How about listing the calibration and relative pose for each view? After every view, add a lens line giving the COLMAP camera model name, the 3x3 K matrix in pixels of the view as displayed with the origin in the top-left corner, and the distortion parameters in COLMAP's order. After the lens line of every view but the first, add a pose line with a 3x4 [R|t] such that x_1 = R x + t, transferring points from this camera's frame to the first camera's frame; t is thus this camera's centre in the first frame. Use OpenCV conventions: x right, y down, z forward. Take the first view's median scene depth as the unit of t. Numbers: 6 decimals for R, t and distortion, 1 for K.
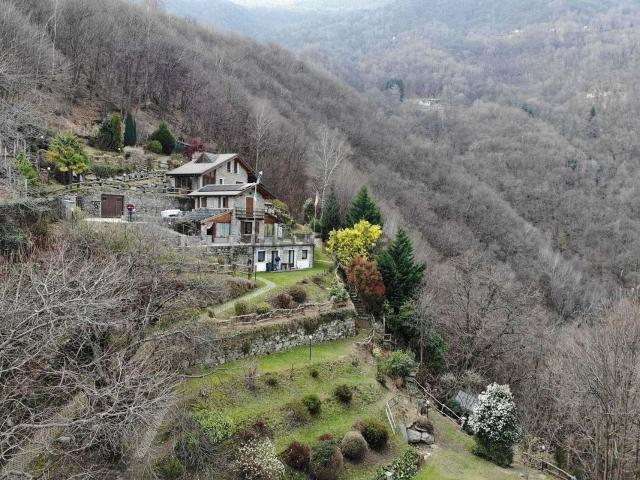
lens RADIAL K [[379.8, 0, 320.0], [0, 379.8, 240.0], [0, 0, 1]] dist [-0.047646, -0.001988]
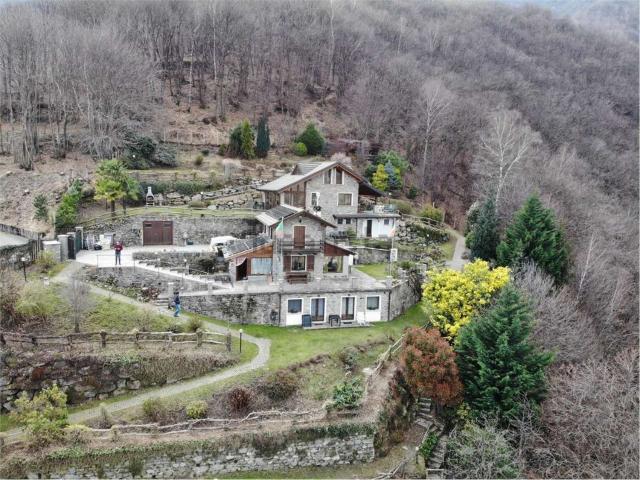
lens RADIAL K [[379.8, 0, 320.0], [0, 379.8, 240.0], [0, 0, 1]] dist [-0.047646, -0.001988]
pose [[0.849300, 0.075499, -0.522484, 0.295111], [-0.054930, 0.996987, 0.054775, -0.142554], [0.525045, -0.017820, 0.850888, 0.380931]]
